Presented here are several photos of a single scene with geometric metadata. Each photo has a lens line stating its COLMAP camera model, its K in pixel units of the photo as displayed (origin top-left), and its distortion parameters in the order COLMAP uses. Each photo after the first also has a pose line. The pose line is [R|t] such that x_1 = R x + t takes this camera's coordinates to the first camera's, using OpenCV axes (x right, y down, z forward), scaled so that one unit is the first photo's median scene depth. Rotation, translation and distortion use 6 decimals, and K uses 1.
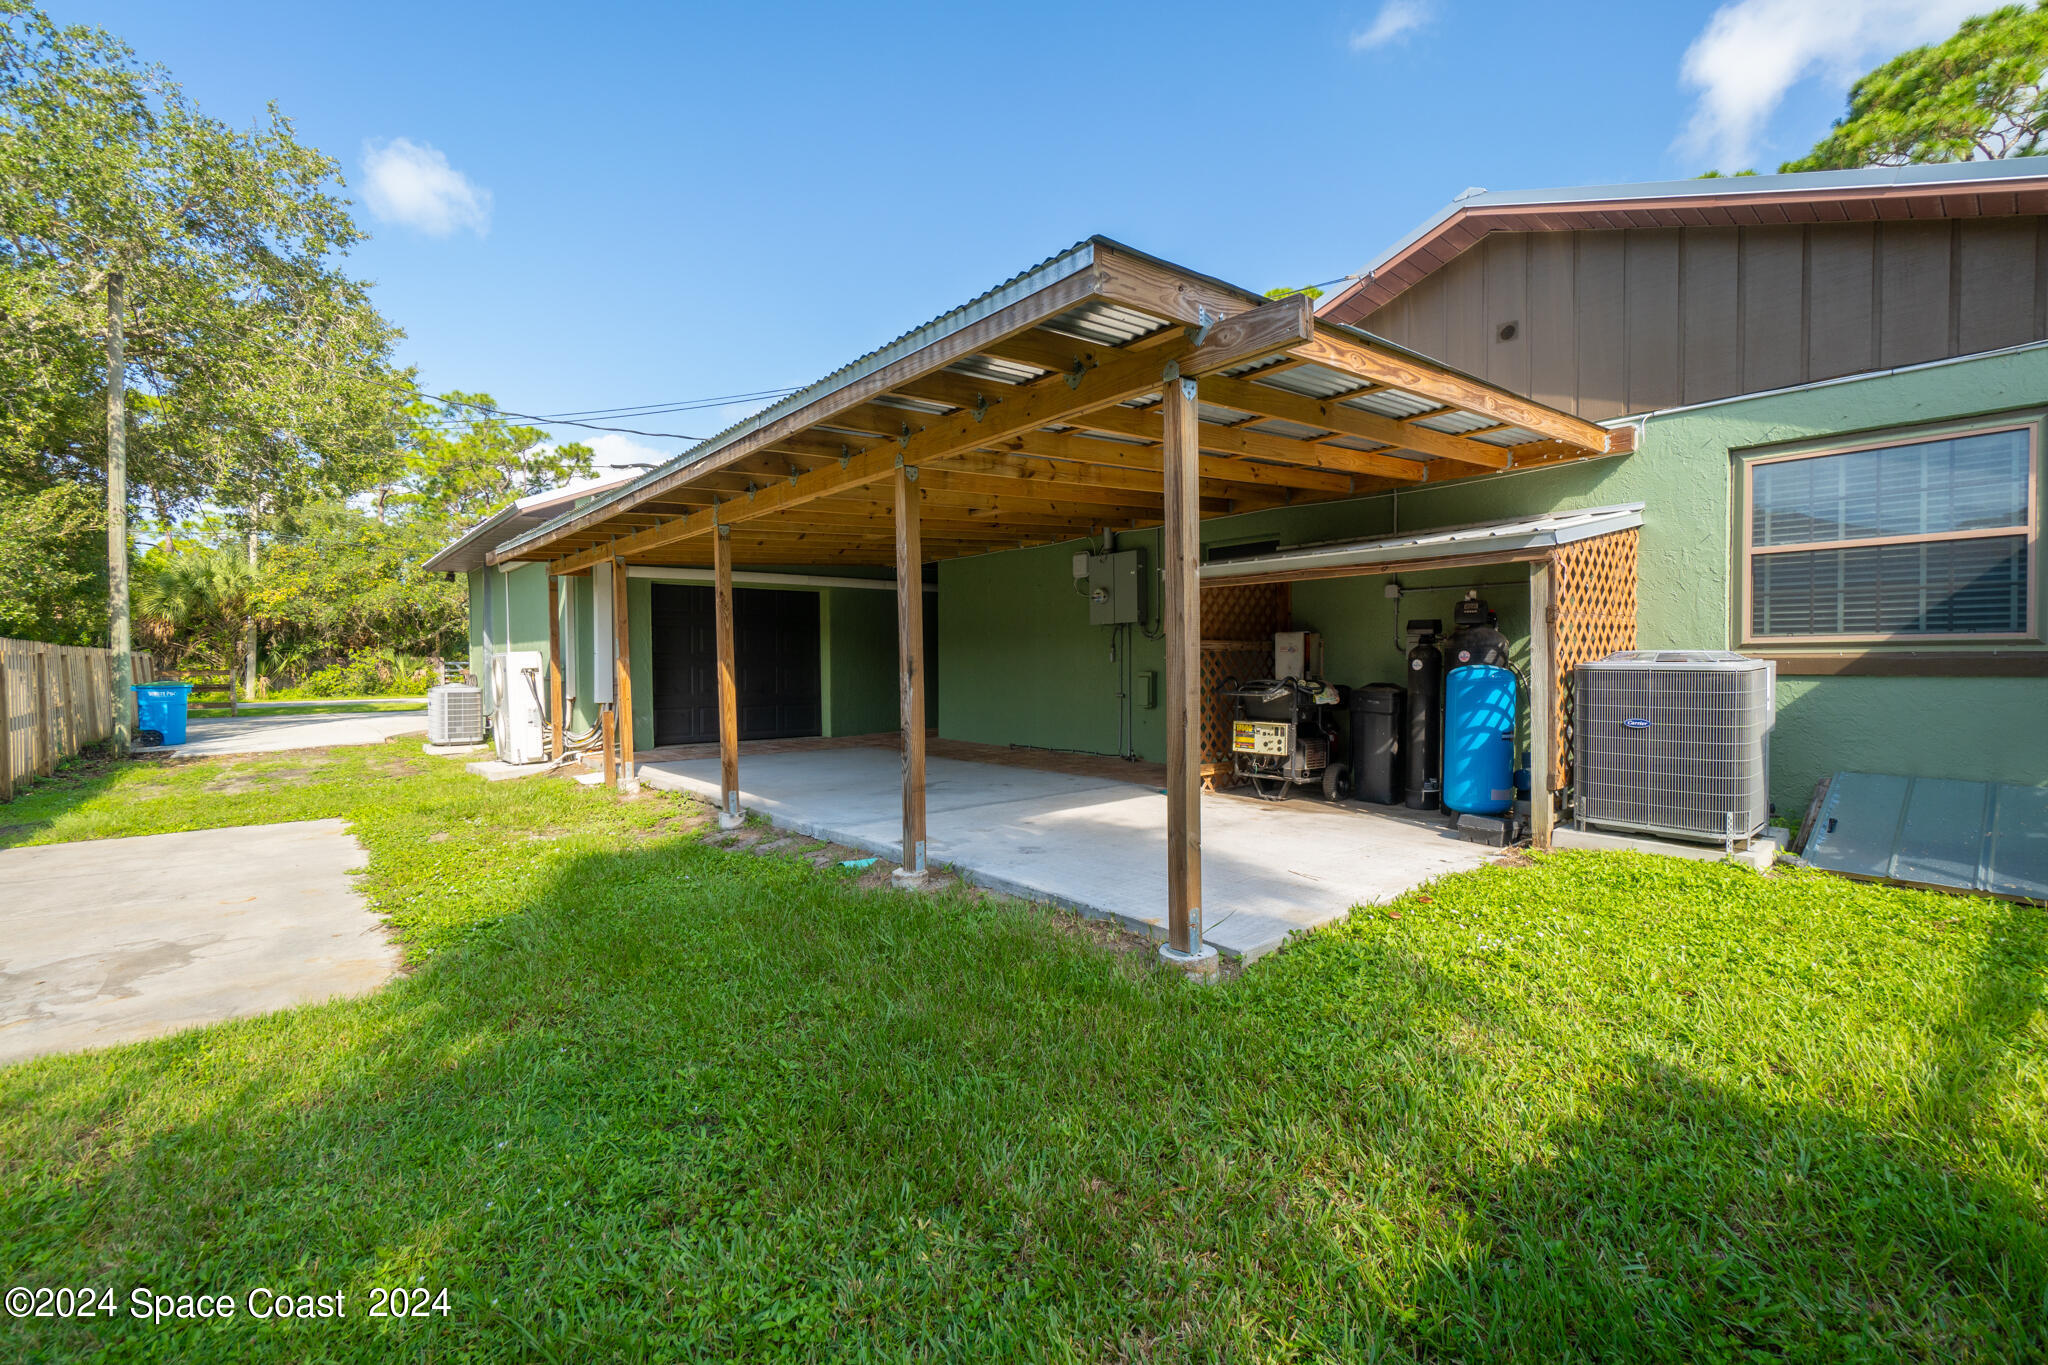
lens RADIAL K [[876.6, 0, 1020.0], [0, 876.6, 675.6], [0, 0, 1]] dist [-0.003401, 0.000878]
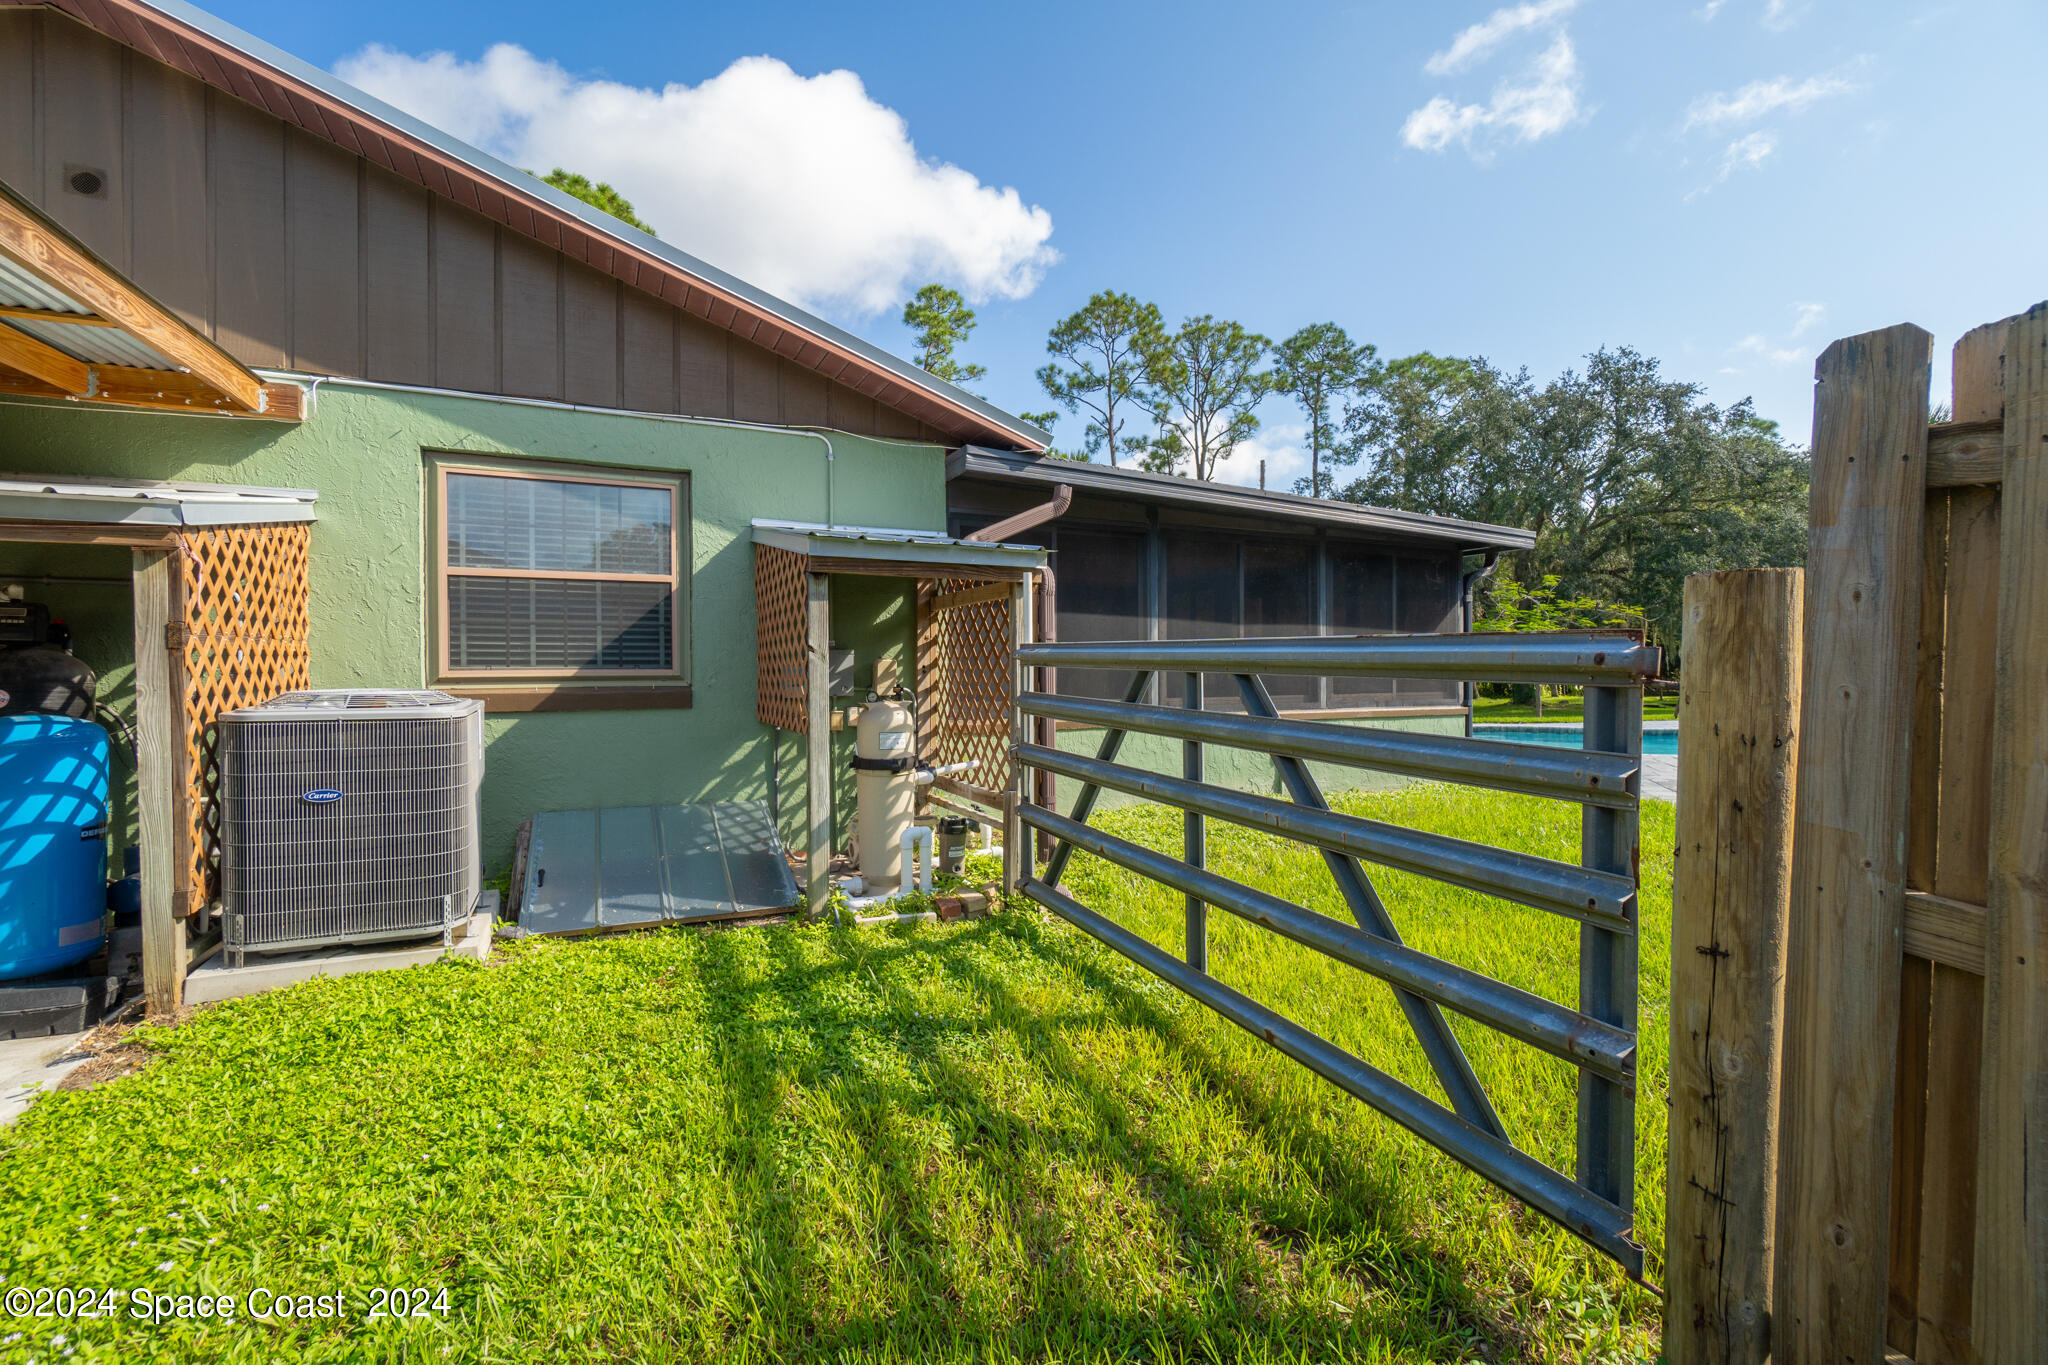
lens RADIAL K [[876.6, 0, 1020.0], [0, 876.6, 675.6], [0, 0, 1]] dist [-0.003401, 0.000878]
pose [[0.253087, -0.003526, 0.967437, 0.138016], [0.020161, 0.999795, -0.001630, -0.025369], [-0.967233, 0.019917, 0.253107, 0.230846]]
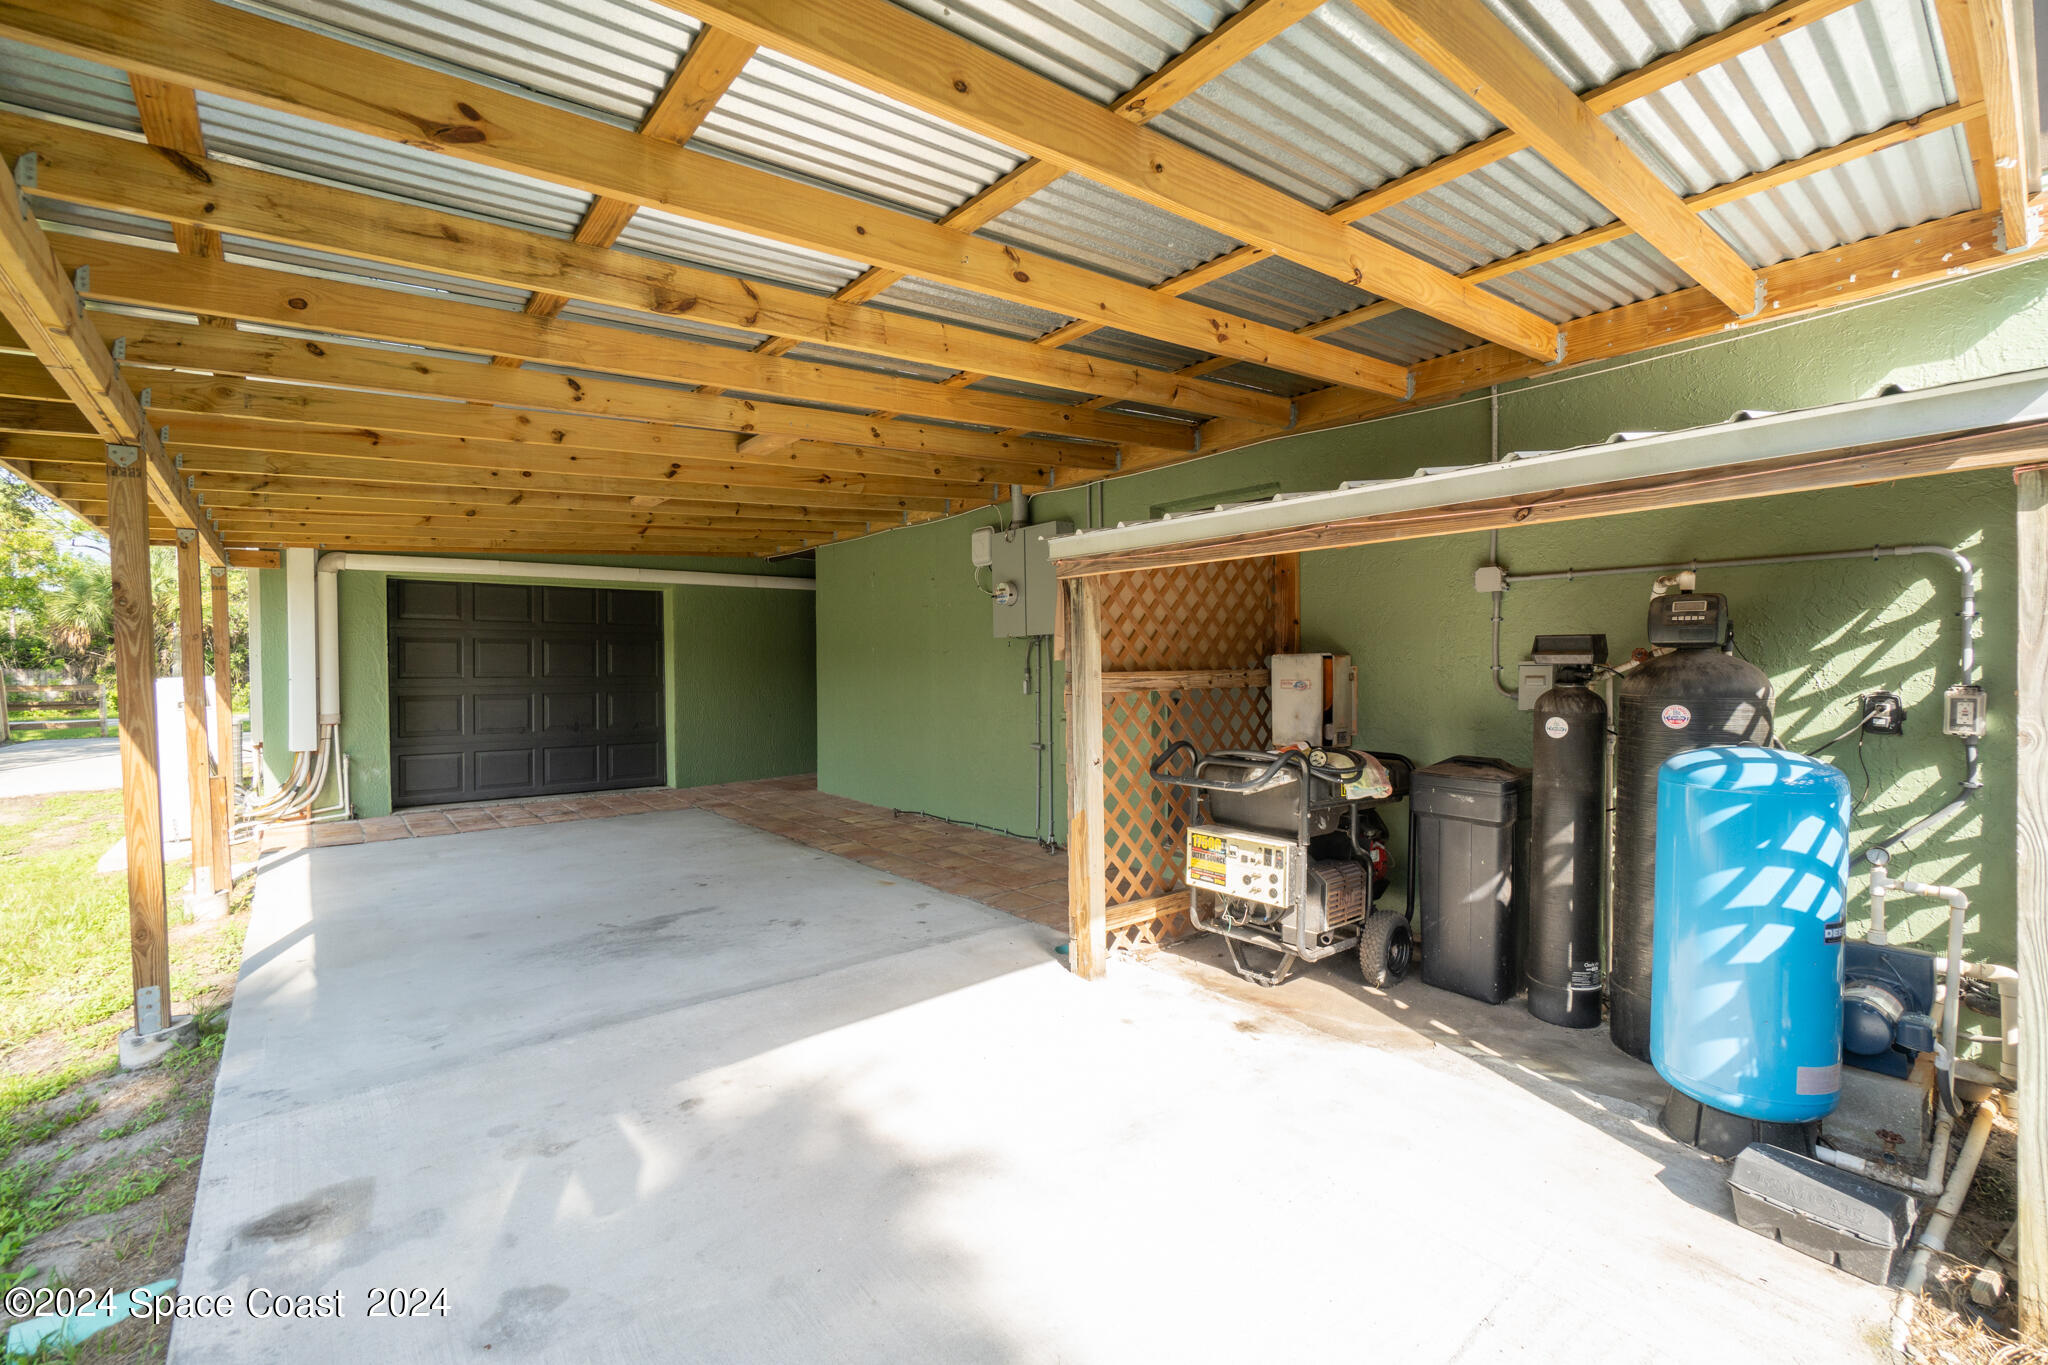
lens RADIAL K [[893.4, 0, 1024.0], [0, 893.4, 682.5], [0, 0, 1]] dist [-0.008659, 0.000096]
pose [[0.999972, -0.000296, -0.007471, 0.193105], [0.000299, 1.000000, 0.000457, -0.044918], [0.007471, -0.000459, 0.999972, 0.600328]]
